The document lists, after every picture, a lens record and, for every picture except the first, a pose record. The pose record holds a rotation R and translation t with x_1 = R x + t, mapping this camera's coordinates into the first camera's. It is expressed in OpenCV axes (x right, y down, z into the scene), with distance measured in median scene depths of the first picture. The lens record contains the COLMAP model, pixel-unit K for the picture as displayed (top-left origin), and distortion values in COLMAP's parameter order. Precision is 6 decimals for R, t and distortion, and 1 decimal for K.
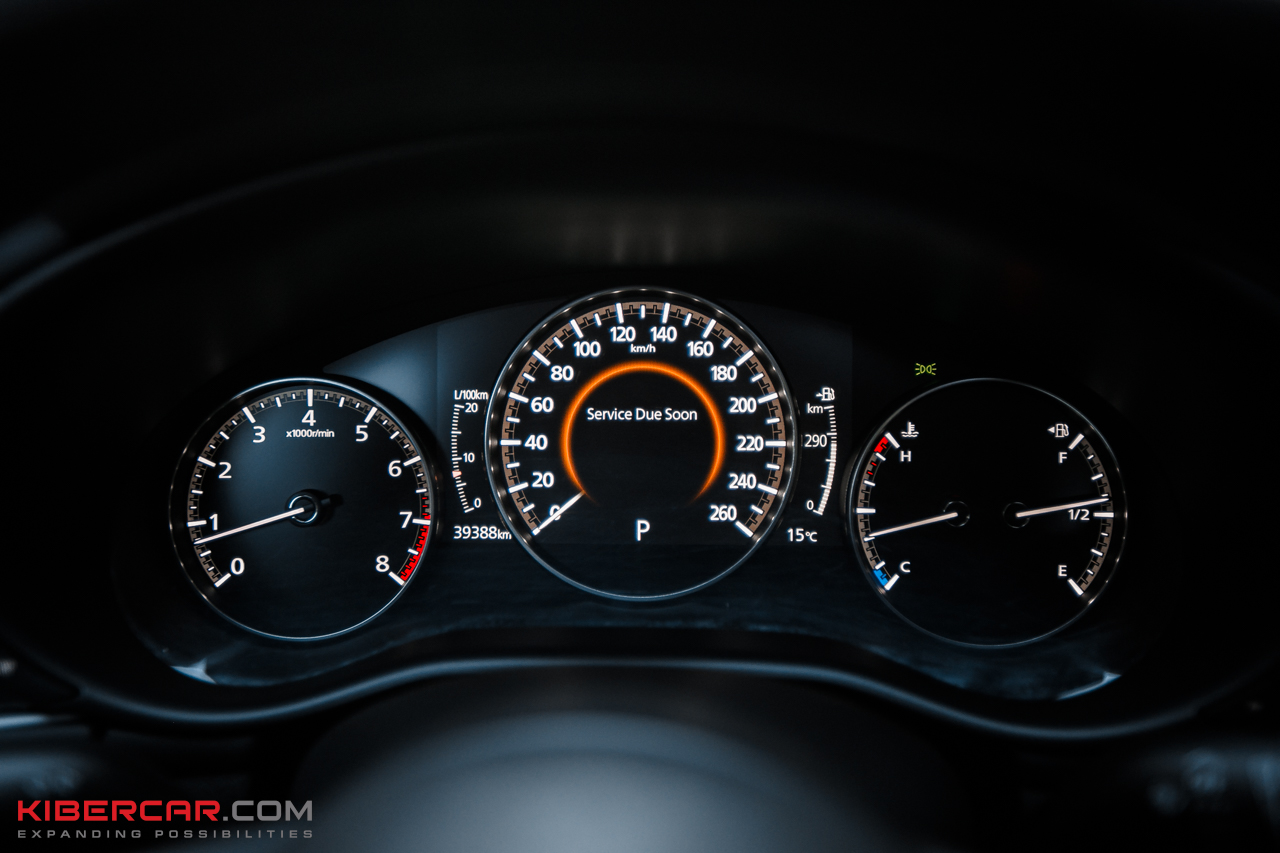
lens RADIAL K [[1092.6, 0, 640.0], [0, 1092.6, 426.5], [0, 0, 1]] dist [0.002106, 0.000586]
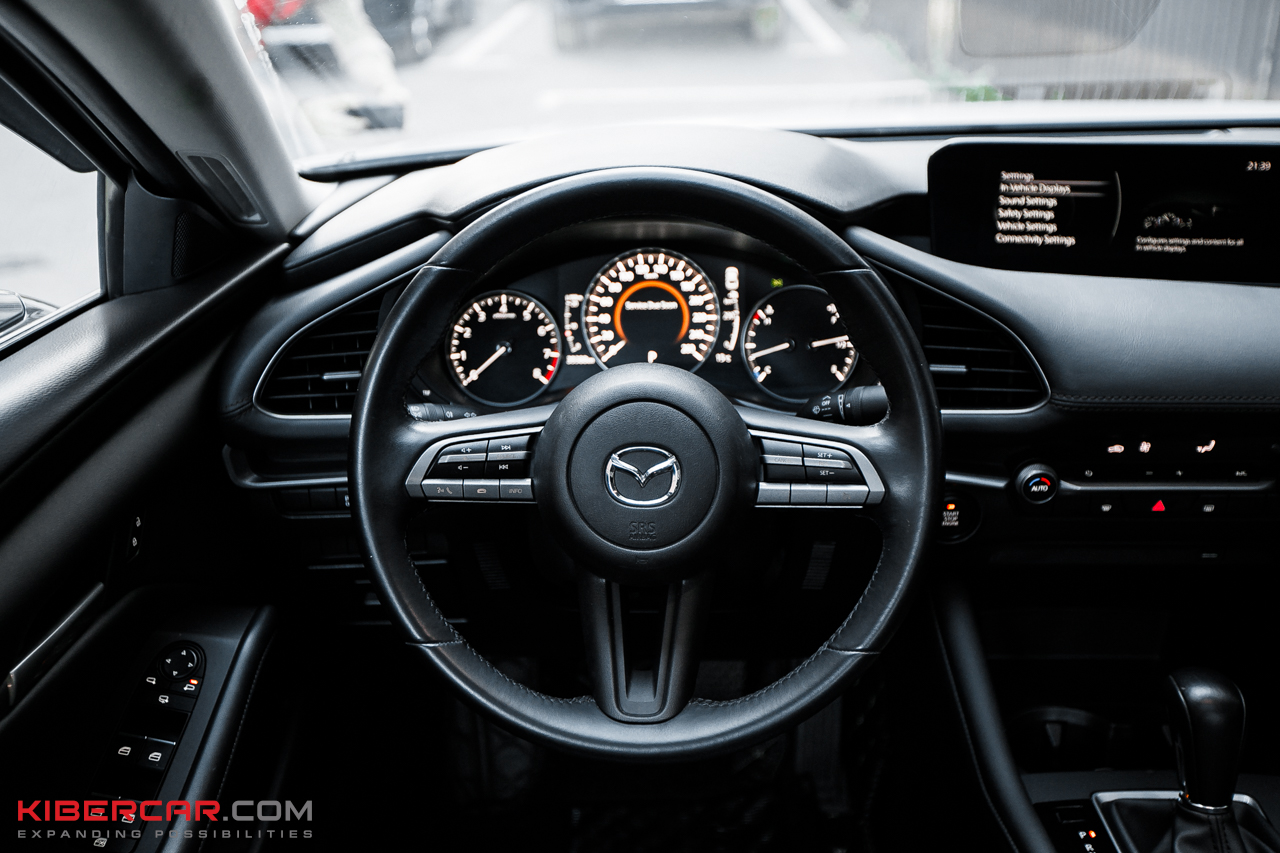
lens RADIAL K [[1316.3, 0, 640.0], [0, 1316.3, 426.5], [0, 0, 1]] dist [0.060202, 0.011940]
pose [[0.999874, -0.015567, -0.003015, -0.017032], [0.015676, 0.999063, 0.040346, 0.128182], [0.002384, -0.040388, 0.999181, -1.708797]]
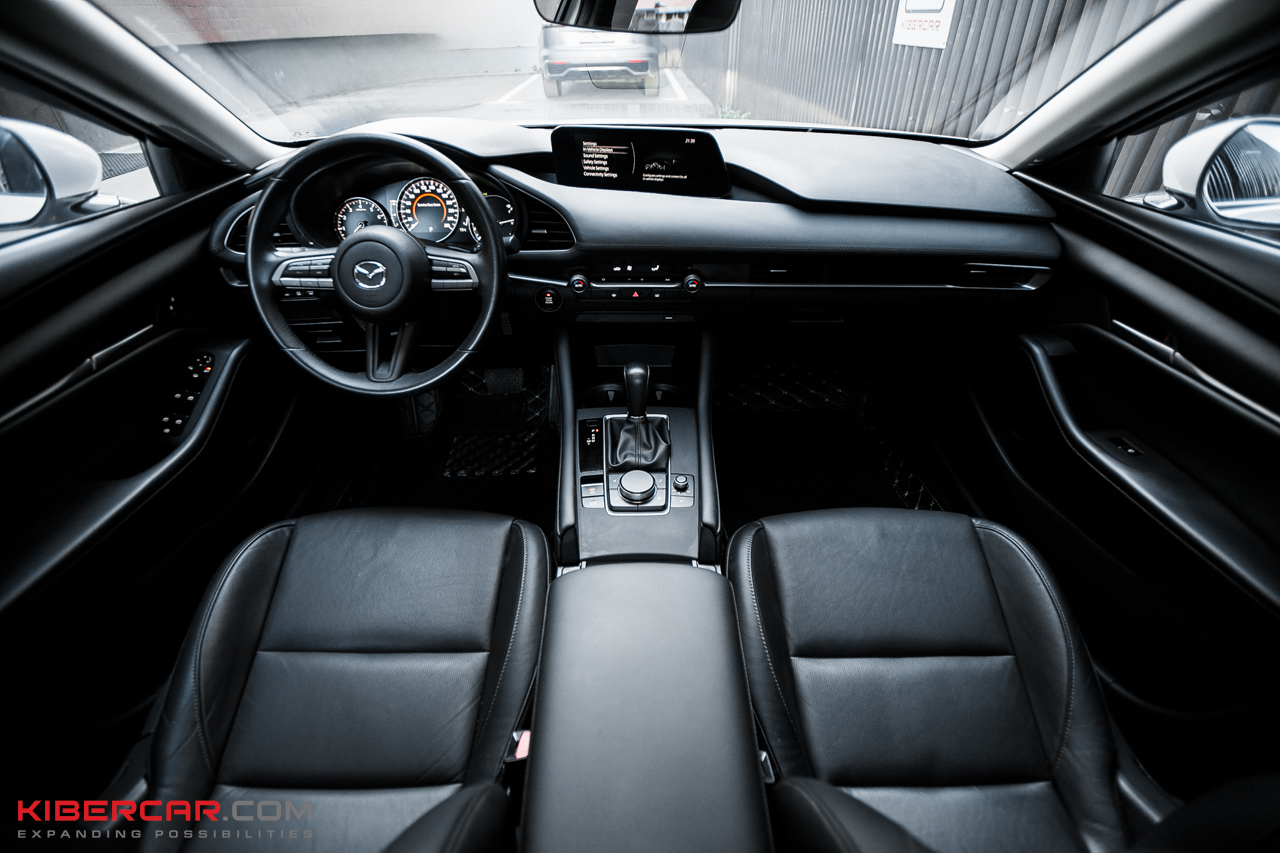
lens RADIAL K [[609.1, 0, 640.9], [0, 609.1, 414.8], [0, 0, 1]] dist [-0.022374, 0.000677]
pose [[0.999384, -0.019070, 0.029448, 0.857720], [0.011488, 0.970971, 0.238923, 0.265929], [-0.033149, -0.238437, 0.970592, -1.899404]]
